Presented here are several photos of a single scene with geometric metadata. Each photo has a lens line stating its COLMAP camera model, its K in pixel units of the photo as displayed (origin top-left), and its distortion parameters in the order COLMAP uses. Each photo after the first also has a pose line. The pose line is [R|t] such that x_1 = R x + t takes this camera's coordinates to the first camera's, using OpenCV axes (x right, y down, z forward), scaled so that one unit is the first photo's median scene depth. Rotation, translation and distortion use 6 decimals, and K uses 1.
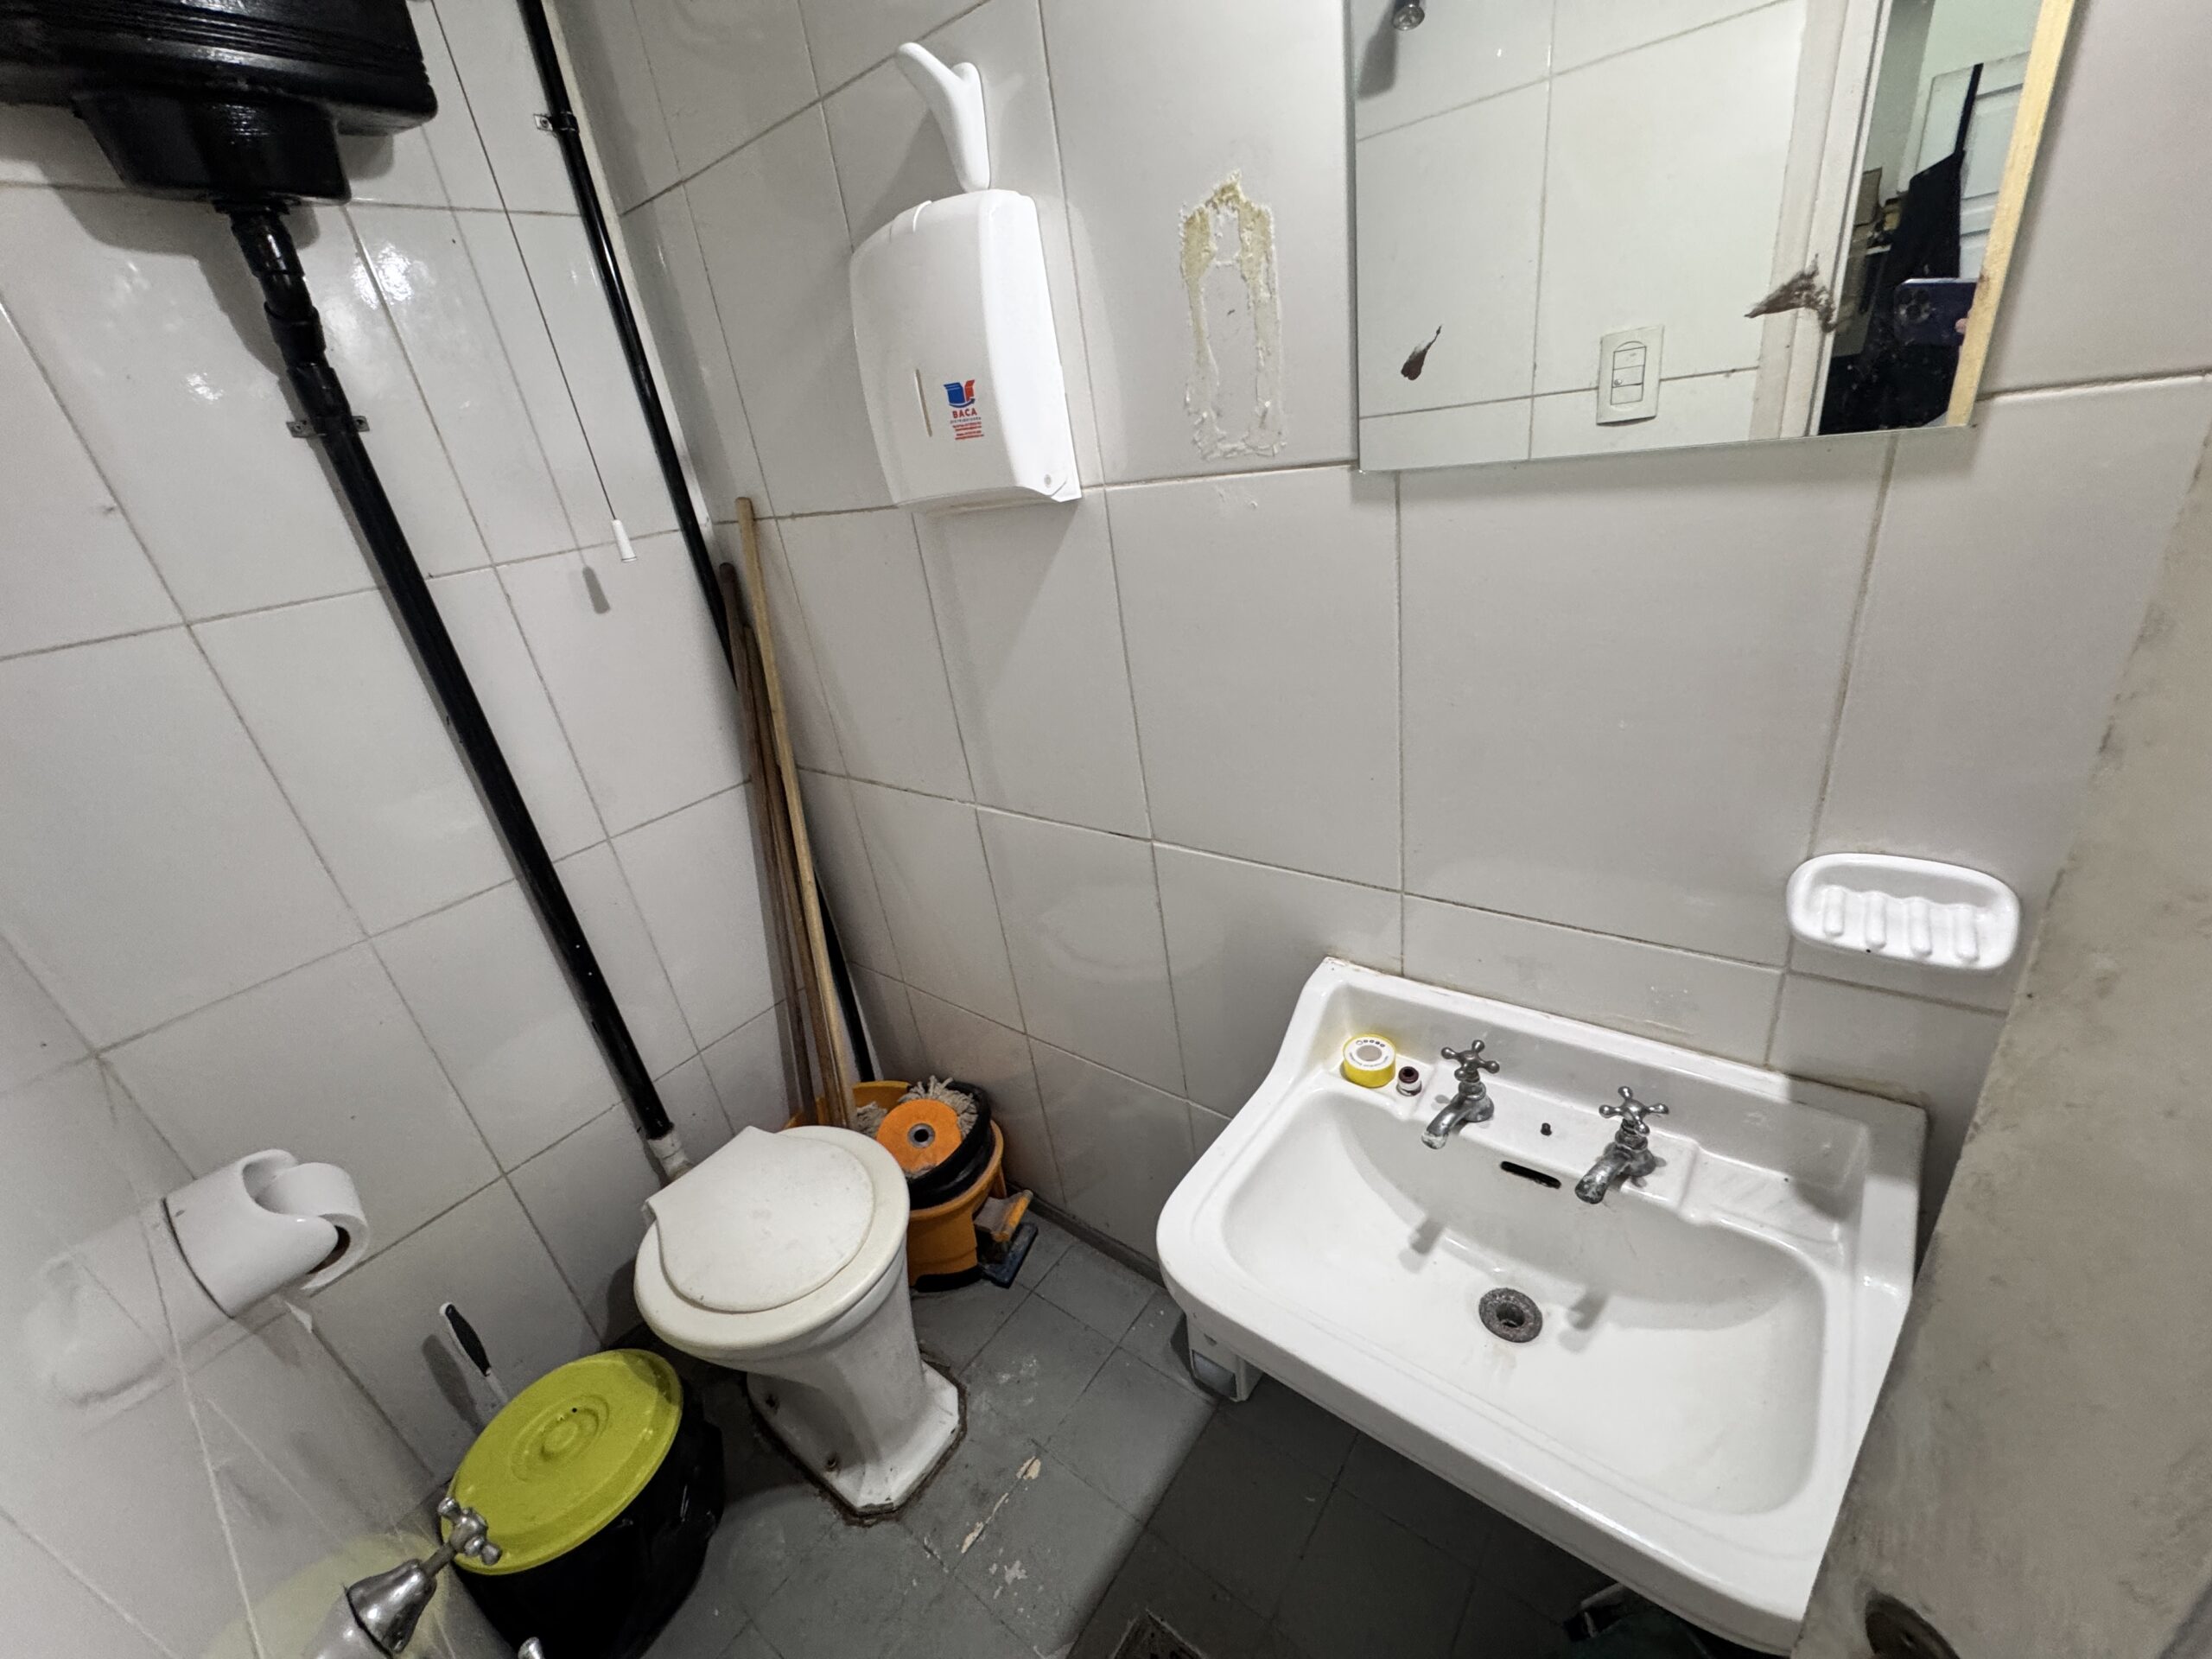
lens RADIAL K [[882.7, 0, 1108.0], [0, 882.7, 831.3], [0, 0, 1]] dist [-0.003066, 0.000348]
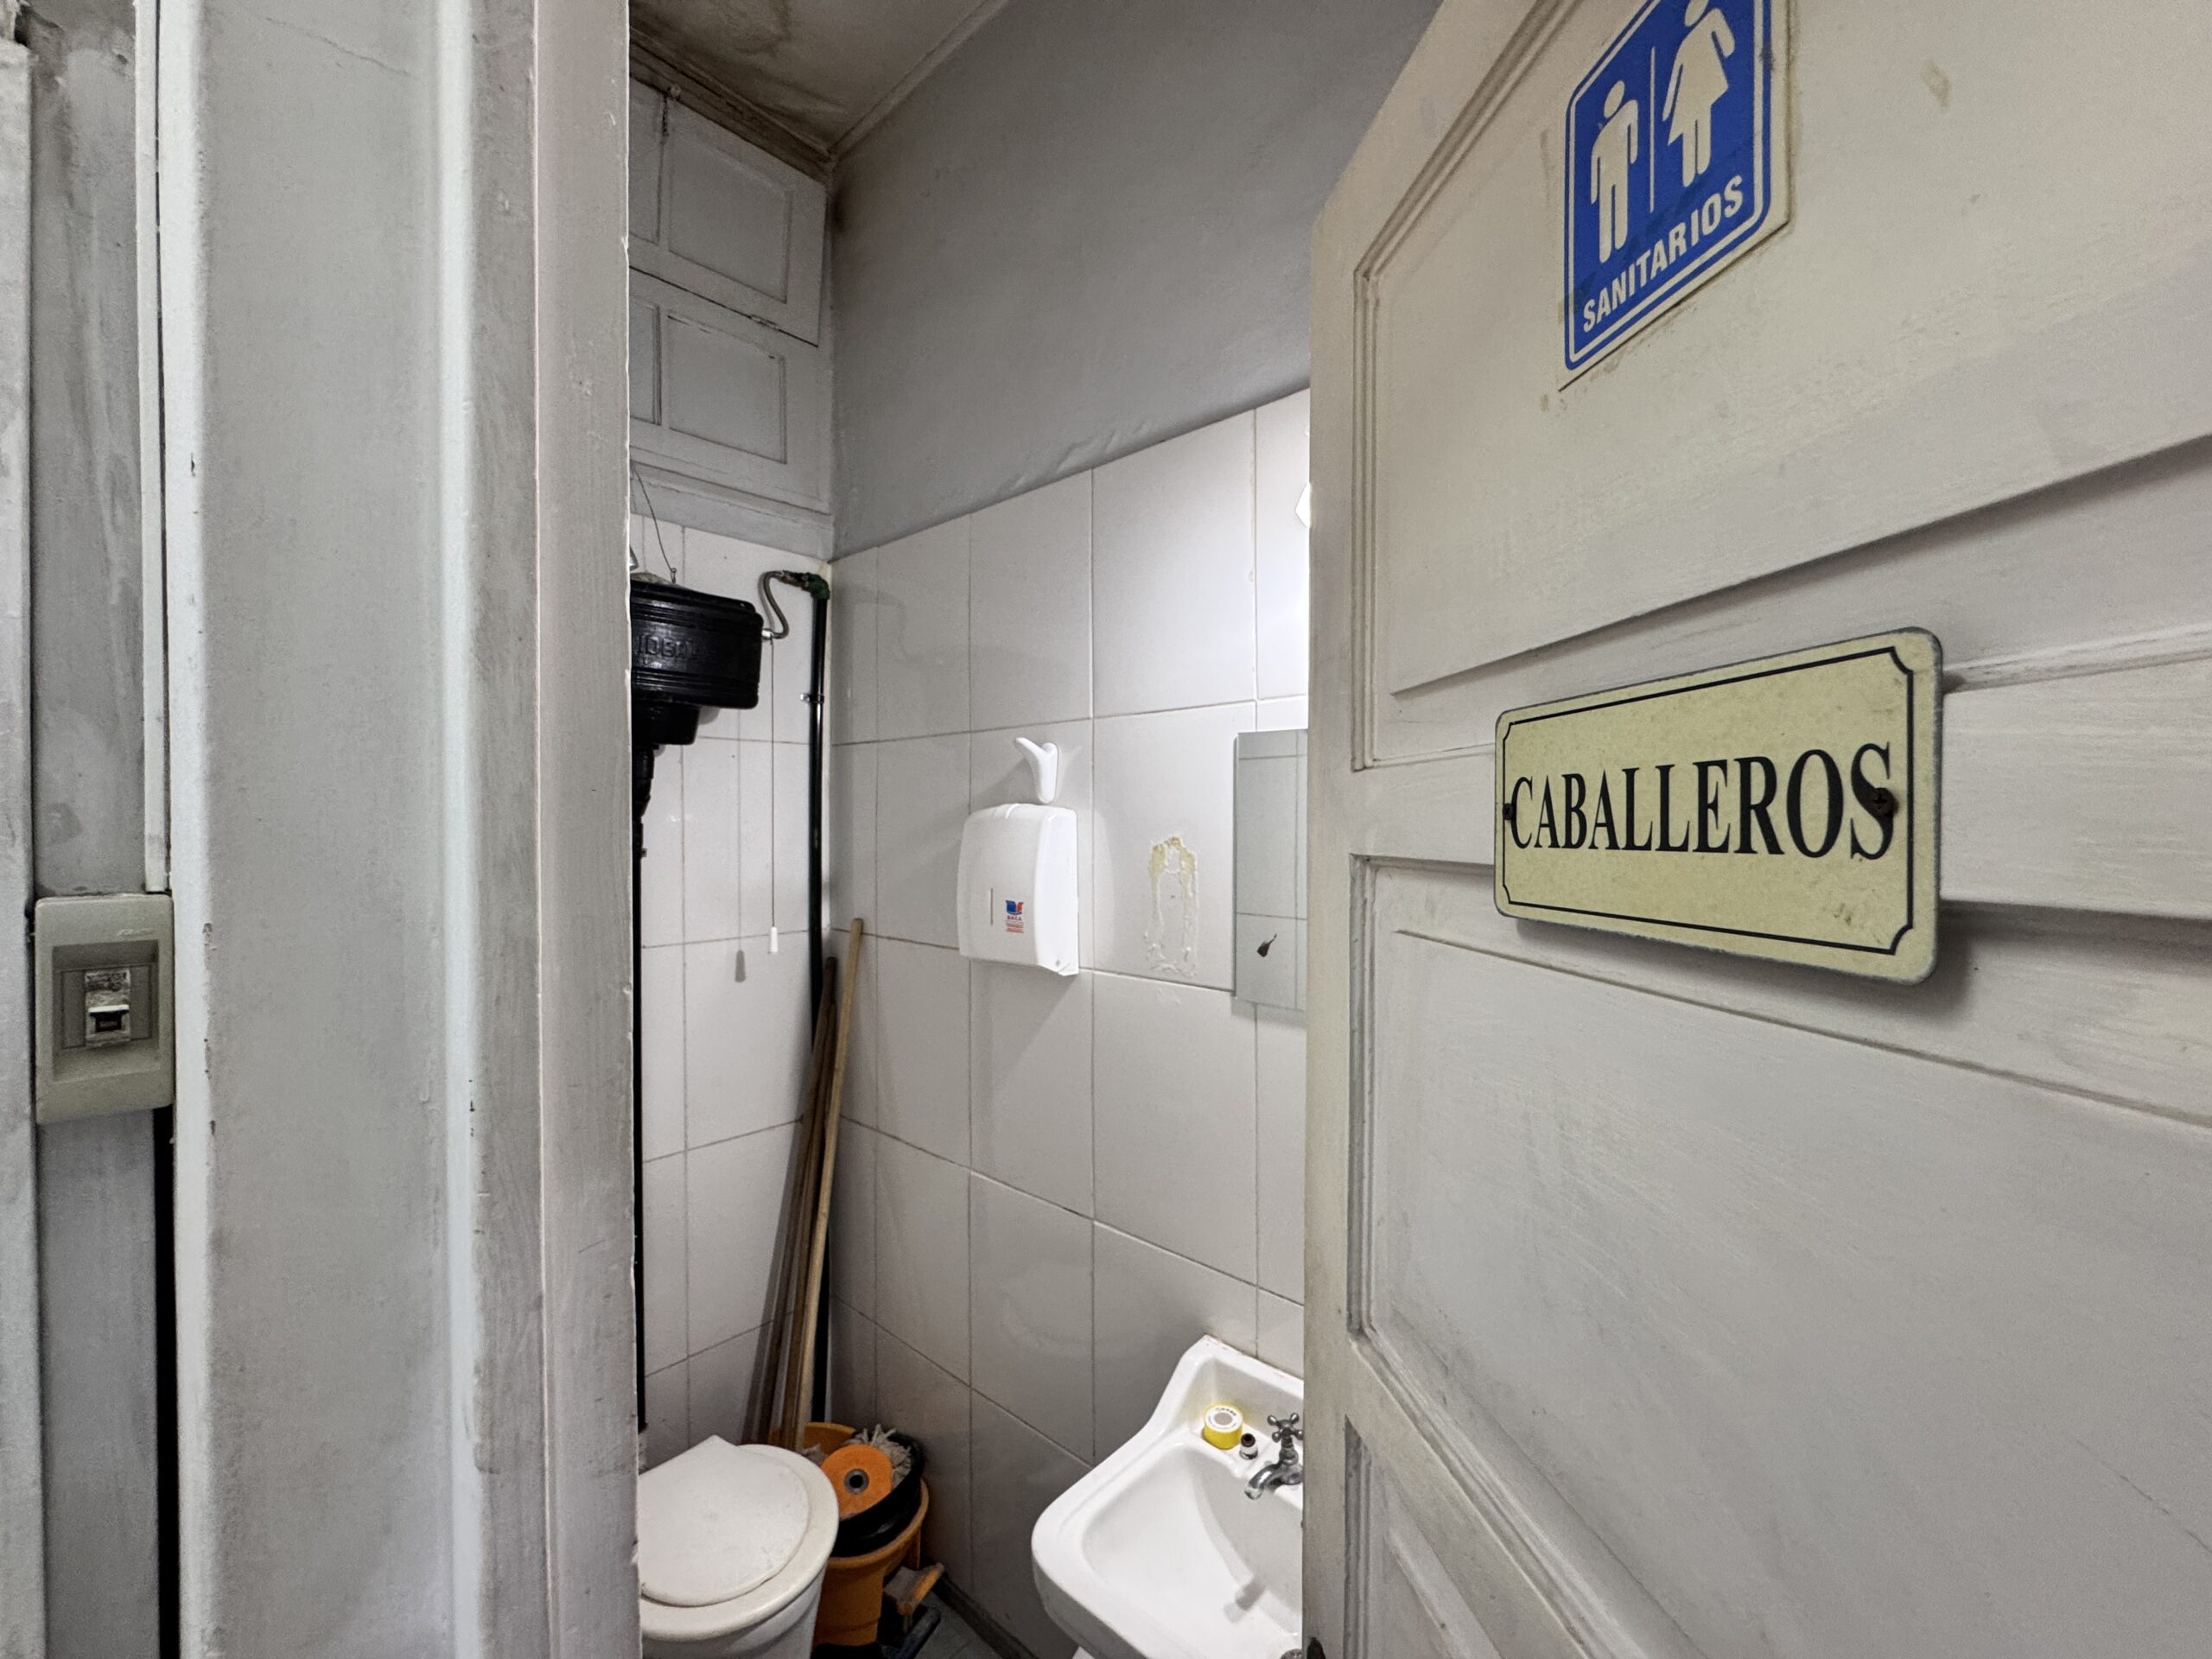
lens RADIAL K [[882.7, 0, 1108.0], [0, 882.7, 831.3], [0, 0, 1]] dist [-0.003066, 0.000348]
pose [[0.988304, 0.140228, -0.059928, 0.072062], [-0.152480, 0.903009, -0.401653, 0.013345], [-0.002208, 0.406093, 0.913829, -0.478068]]
